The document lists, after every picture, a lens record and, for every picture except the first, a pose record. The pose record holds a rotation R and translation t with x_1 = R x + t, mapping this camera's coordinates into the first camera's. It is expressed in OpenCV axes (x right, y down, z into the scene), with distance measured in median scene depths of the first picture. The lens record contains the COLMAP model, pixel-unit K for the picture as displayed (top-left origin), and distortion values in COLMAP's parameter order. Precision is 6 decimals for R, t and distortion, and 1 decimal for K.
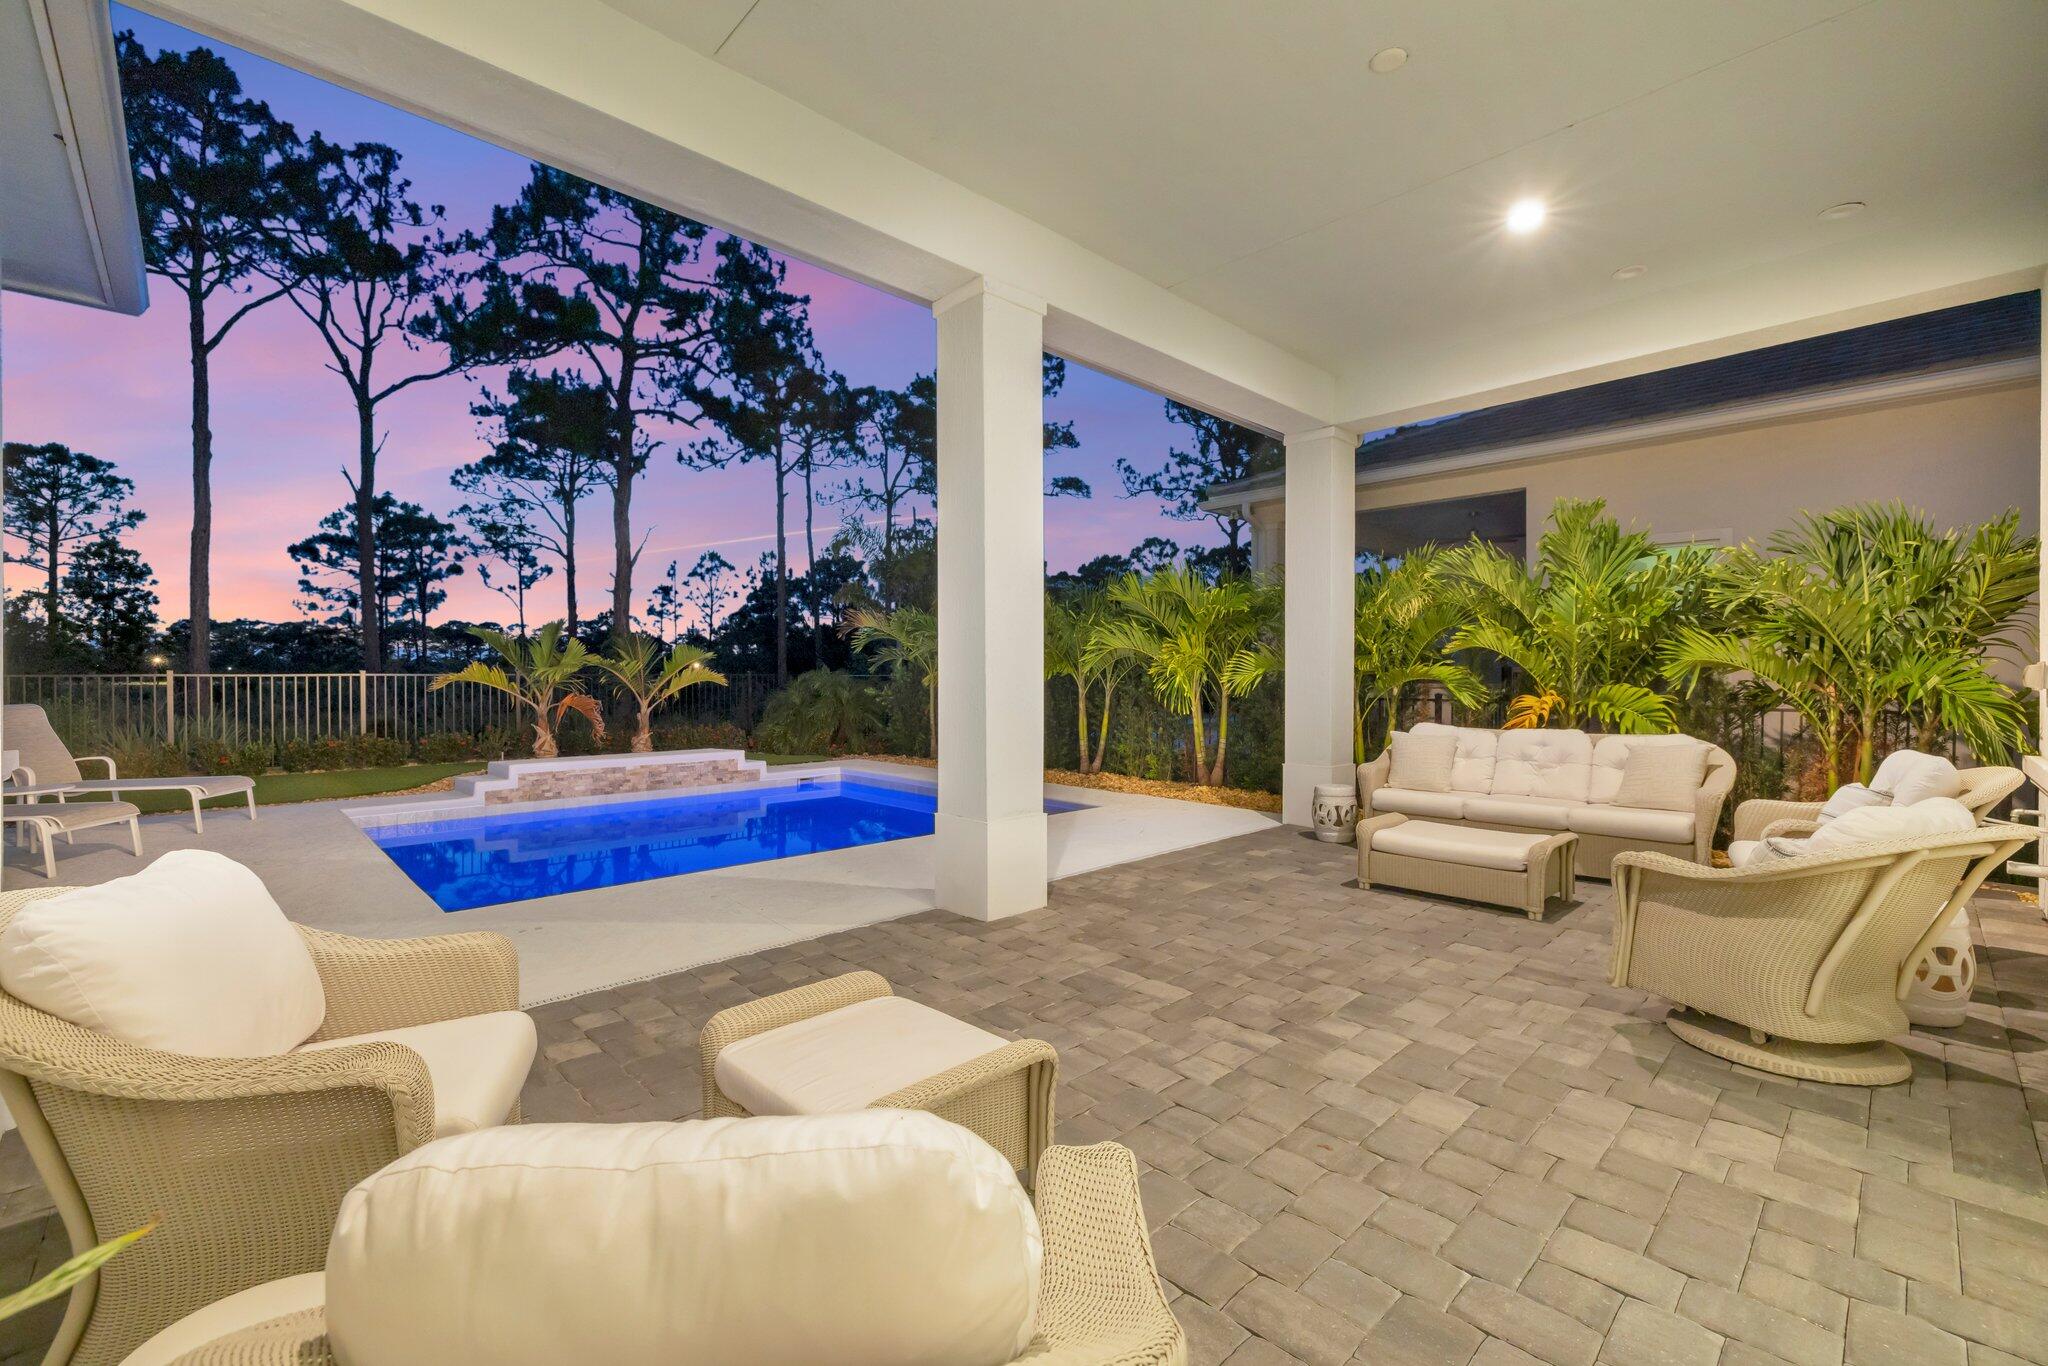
lens RADIAL K [[858.2, 0, 1015.8], [0, 858.2, 677.3], [0, 0, 1]] dist [0.003433, -0.000302]
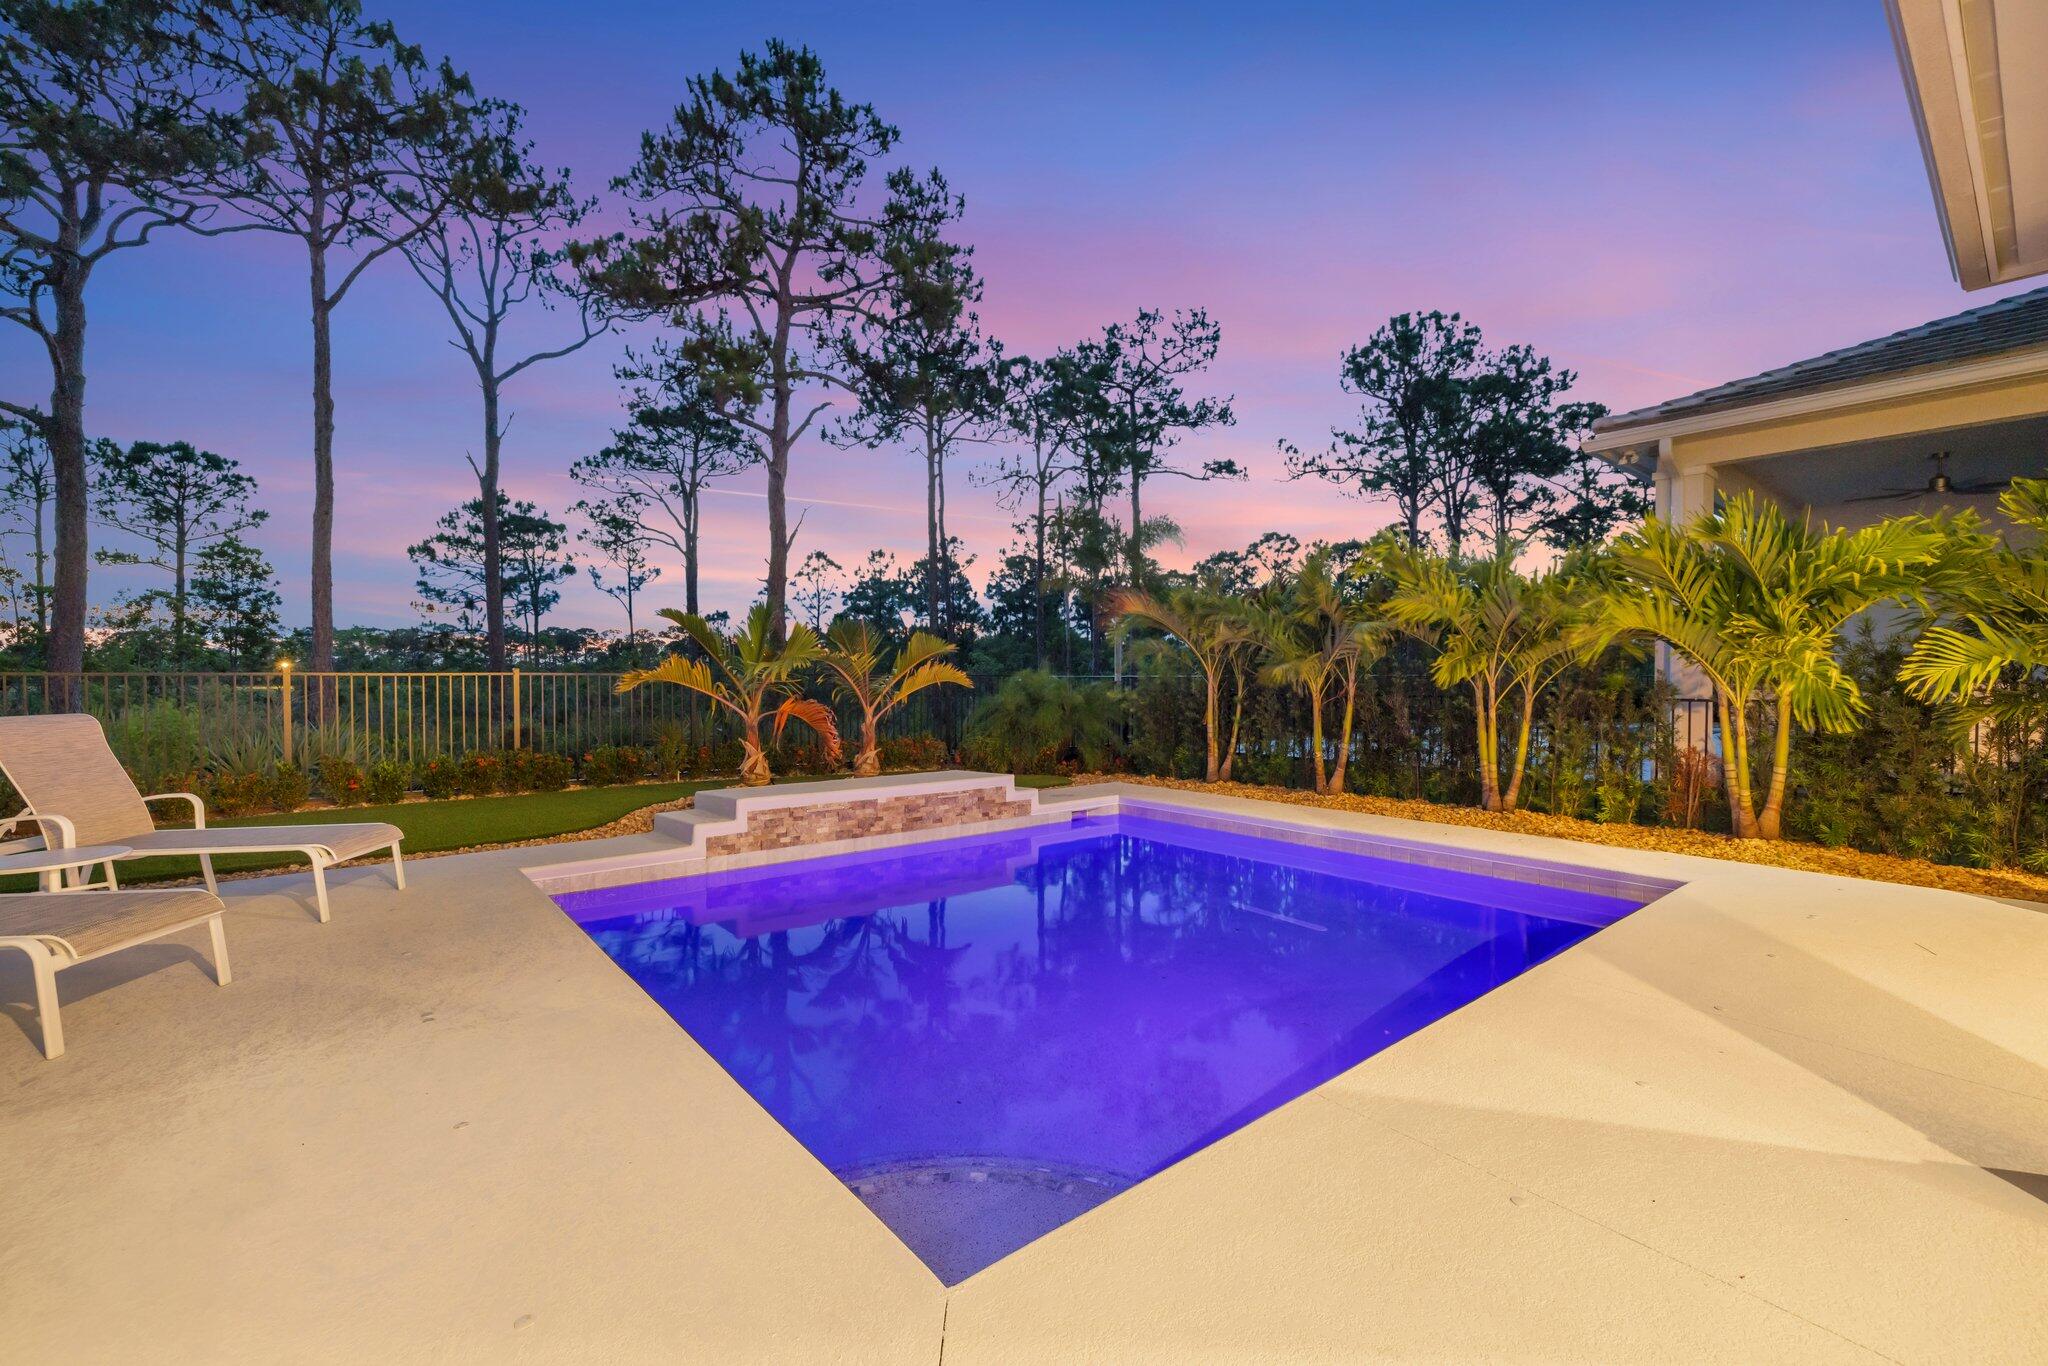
lens RADIAL K [[858.2, 0, 1031.4], [0, 858.2, 682.4], [0, 0, 1]] dist [0.003433, -0.000302]
pose [[0.997672, -0.000963, -0.068195, -0.116161], [0.001037, 0.999999, 0.001051, 0.002263], [0.068193, -0.001119, 0.997671, 0.121495]]
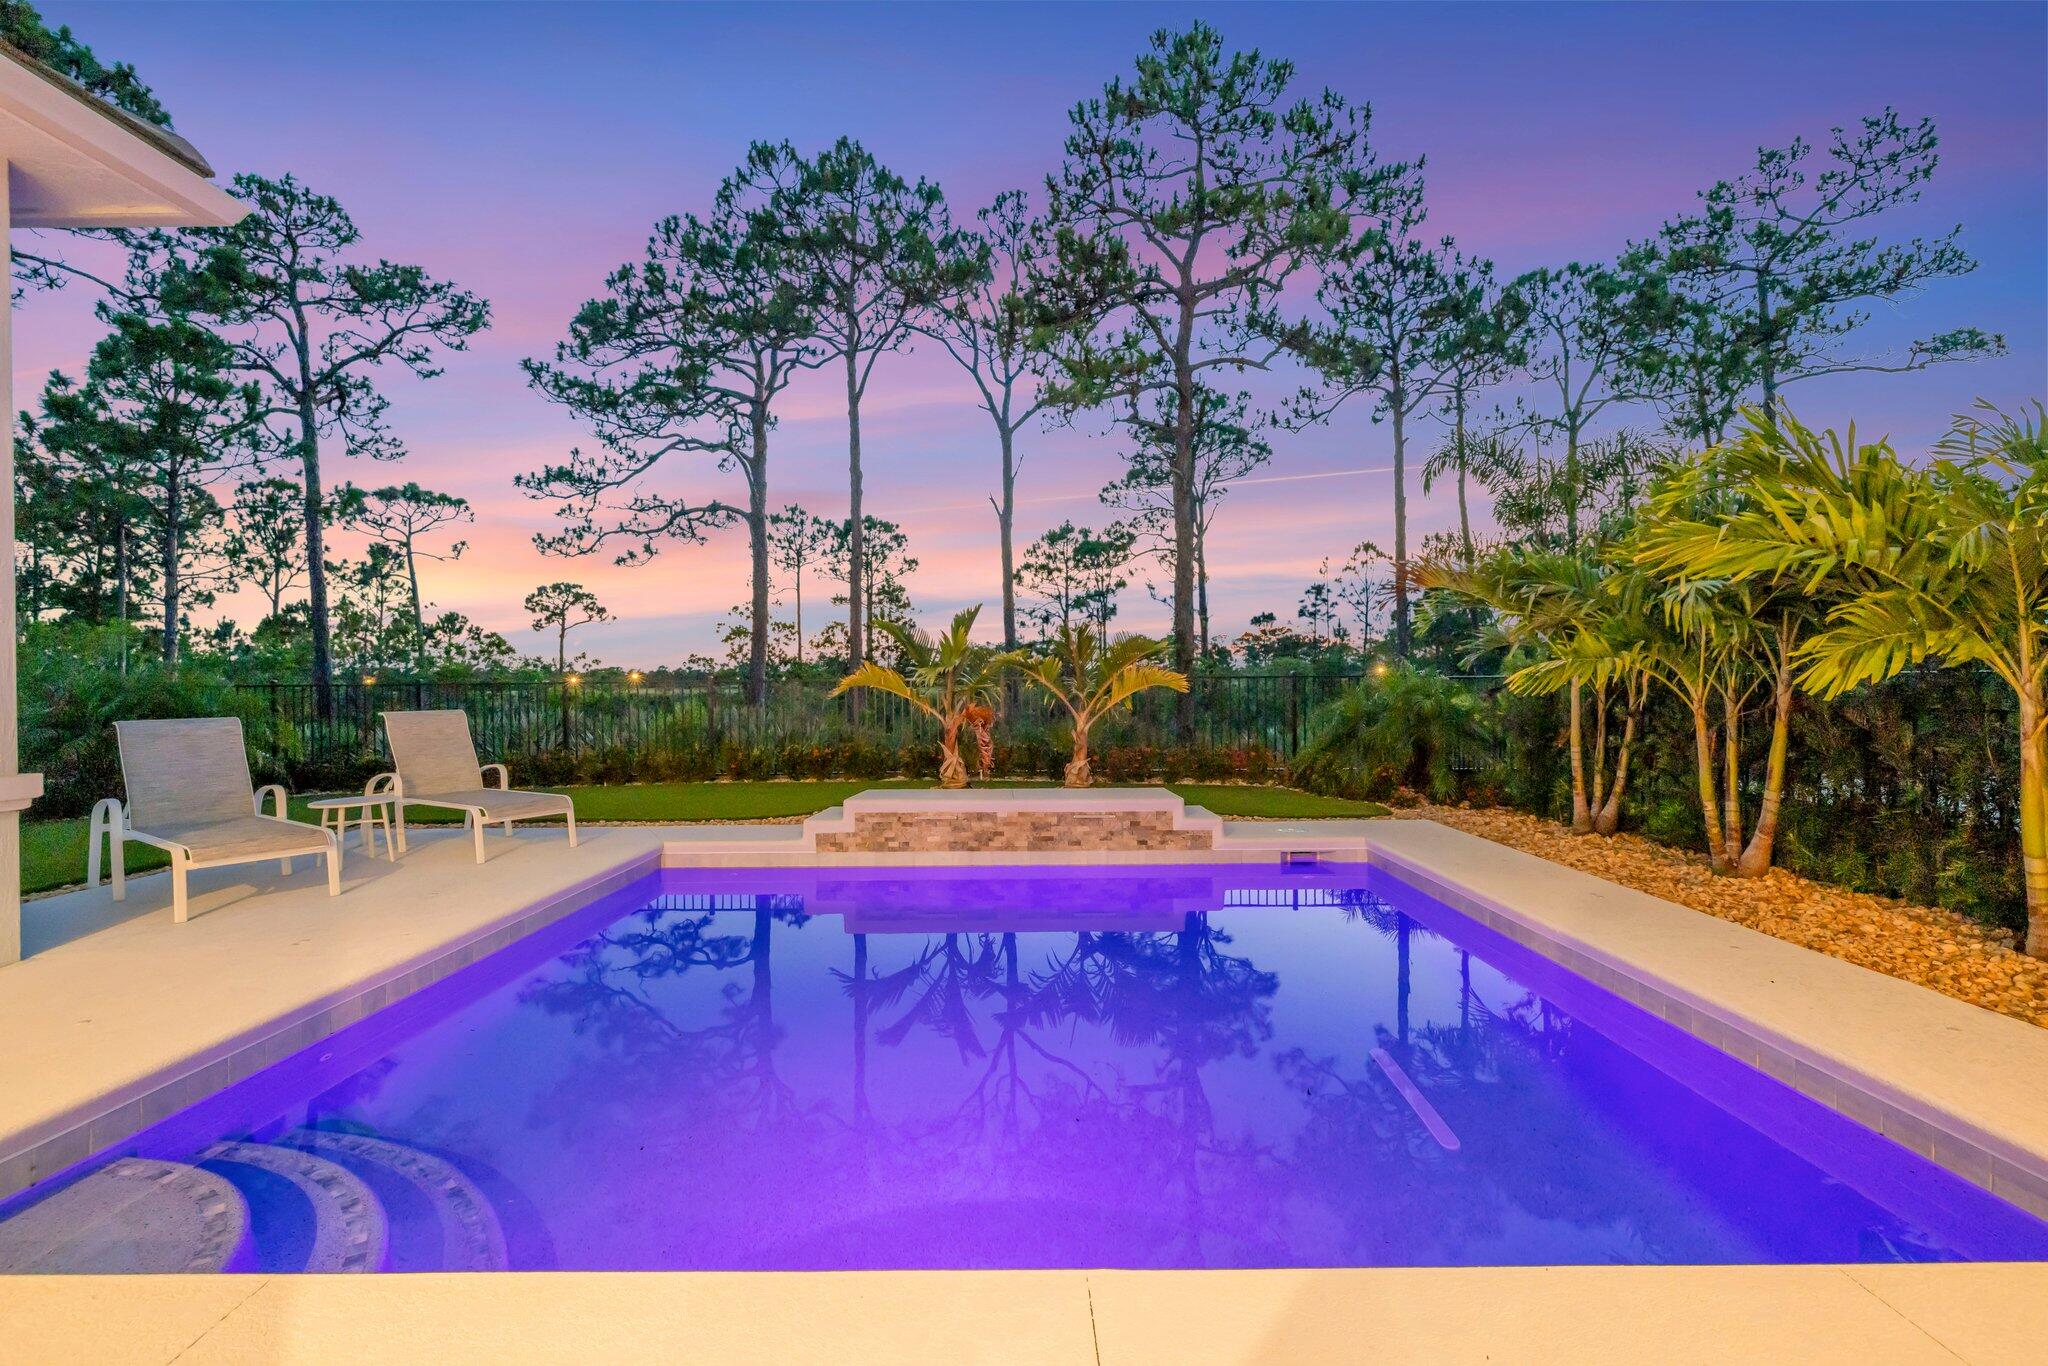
lens RADIAL K [[858.2, 0, 1021.8], [0, 858.2, 686.2], [0, 0, 1]] dist [0.003433, -0.000302]
pose [[0.725215, -0.003085, -0.688516, 0.010093], [0.006301, 0.999978, 0.002156, 0.001662], [0.688494, -0.005901, 0.725218, 0.221658]]
